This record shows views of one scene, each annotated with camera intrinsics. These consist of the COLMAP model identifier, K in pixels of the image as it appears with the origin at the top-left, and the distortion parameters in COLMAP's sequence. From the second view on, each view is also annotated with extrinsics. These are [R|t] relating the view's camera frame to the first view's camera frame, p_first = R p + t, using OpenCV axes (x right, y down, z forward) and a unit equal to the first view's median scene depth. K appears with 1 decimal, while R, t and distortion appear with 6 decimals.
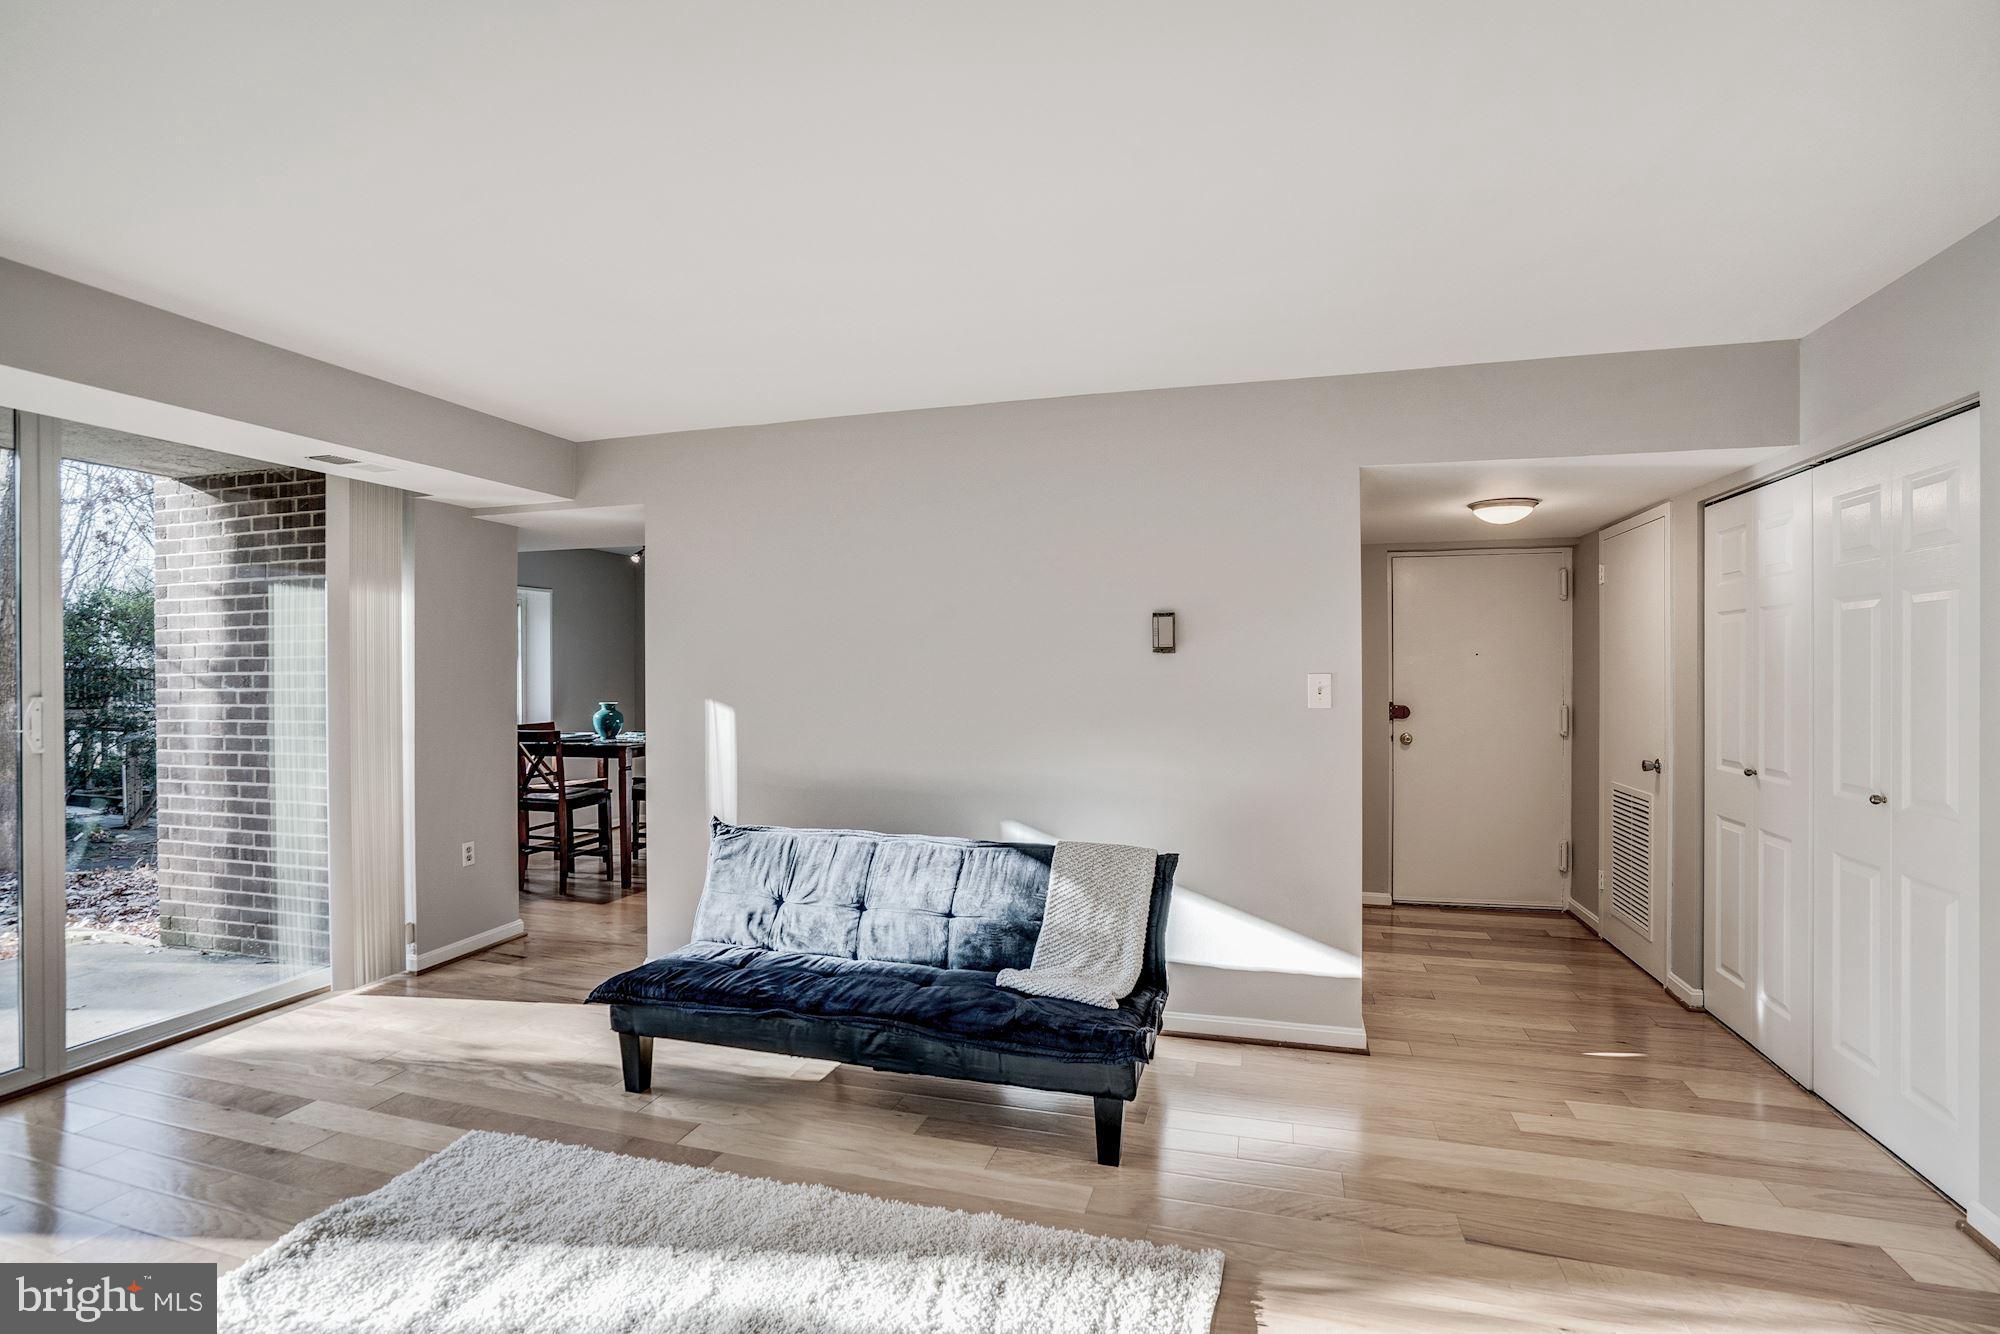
lens RADIAL K [[921.7, 0, 1007.1], [0, 921.7, 672.3], [0, 0, 1]] dist [-0.043391, 0.017279]
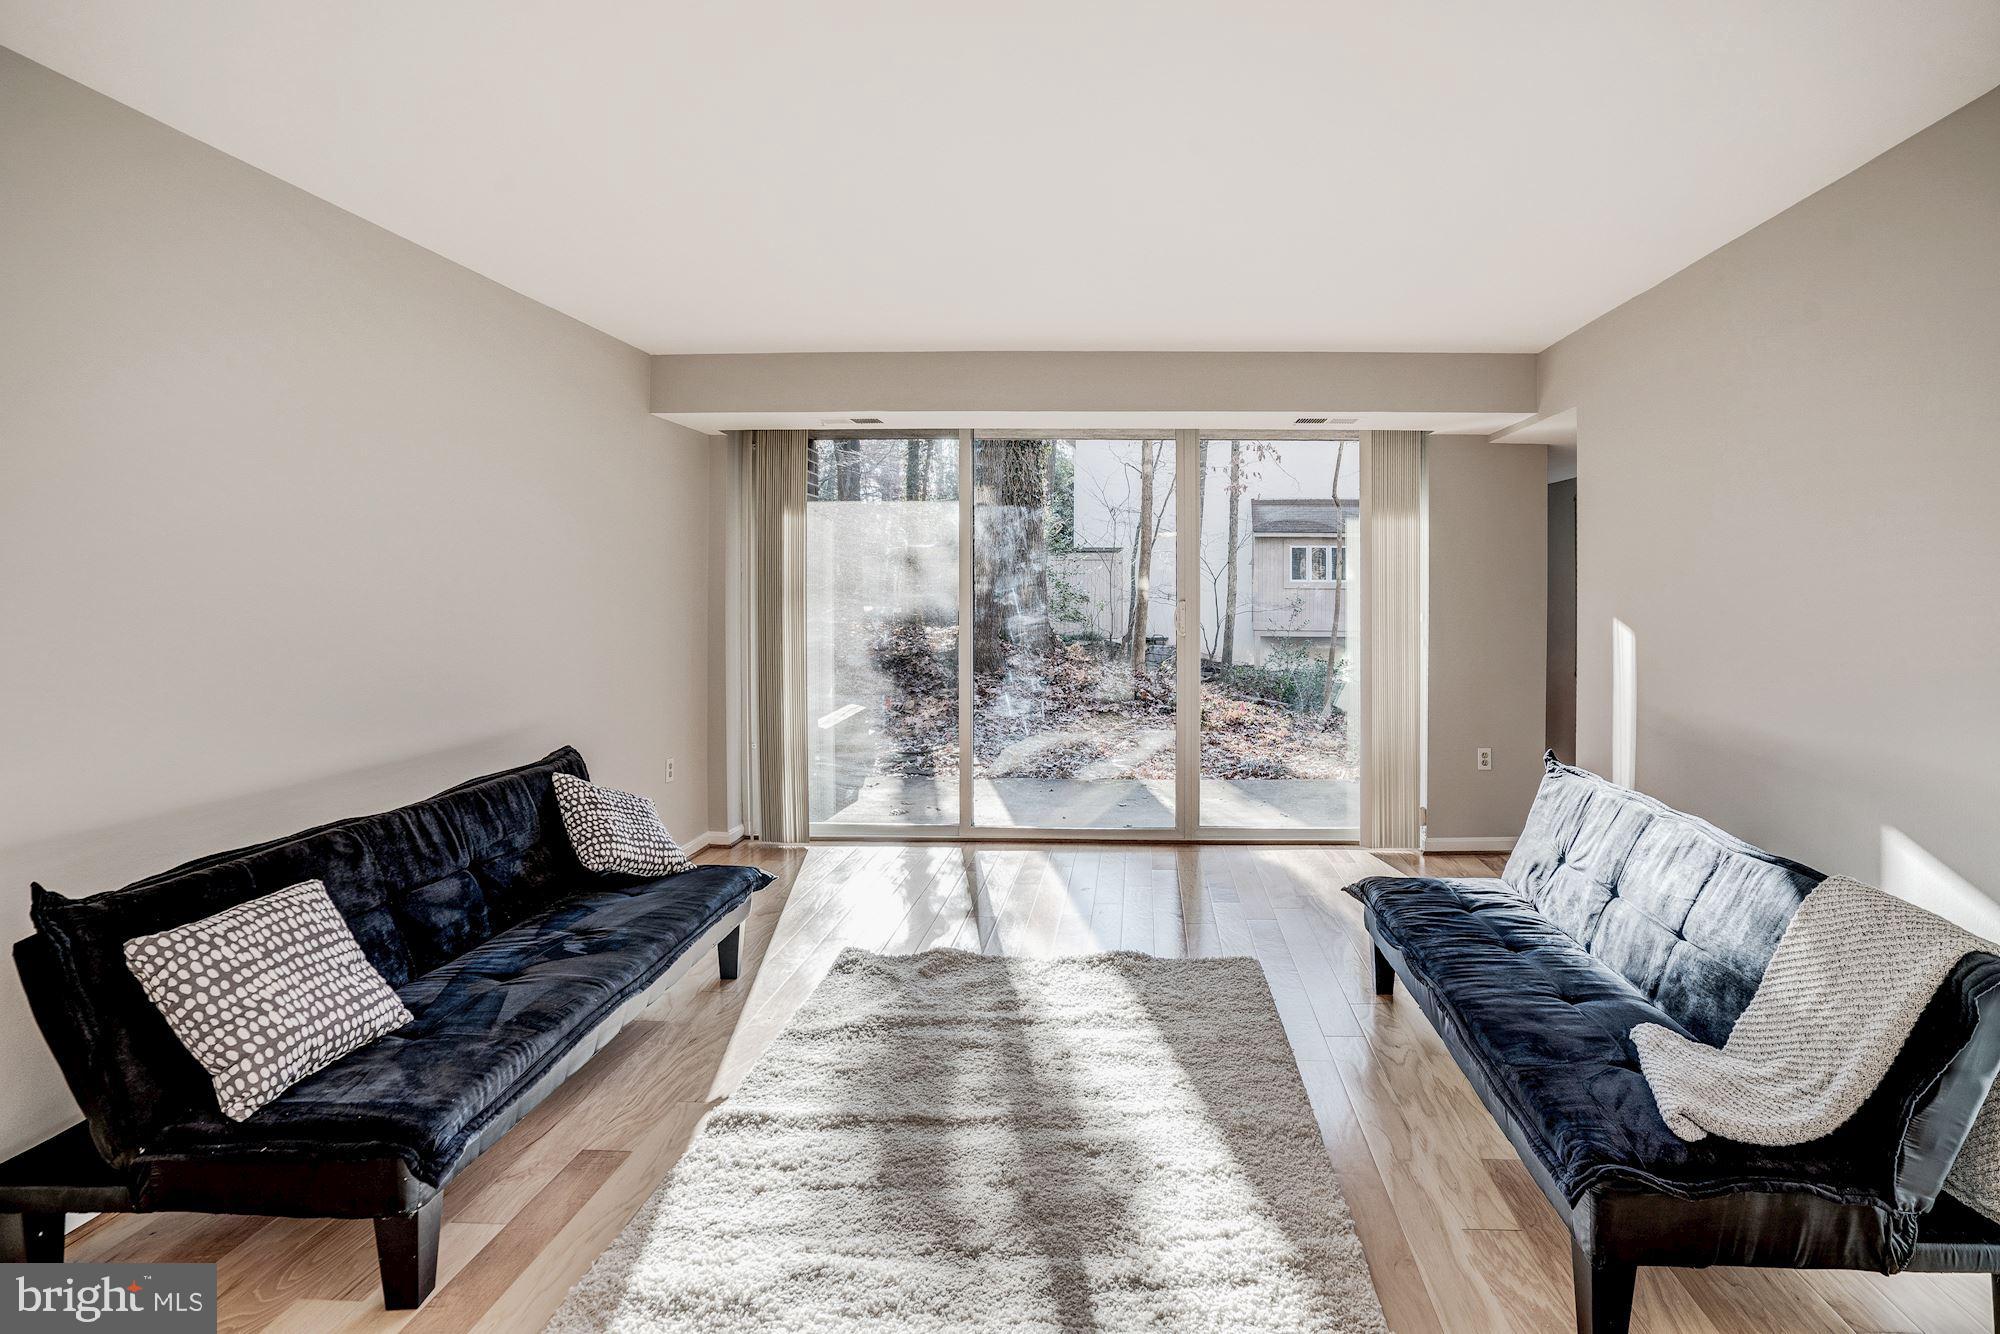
lens RADIAL K [[962.6, 0, 1109.9], [0, 962.6, 611.2], [0, 0, 1]] dist [-0.004194, 0.000123]
pose [[0.253192, 0.021530, -0.967176, 0.510844], [0.000974, 0.999746, 0.022510, -0.000490], [0.967415, -0.006641, 0.253107, 0.376560]]
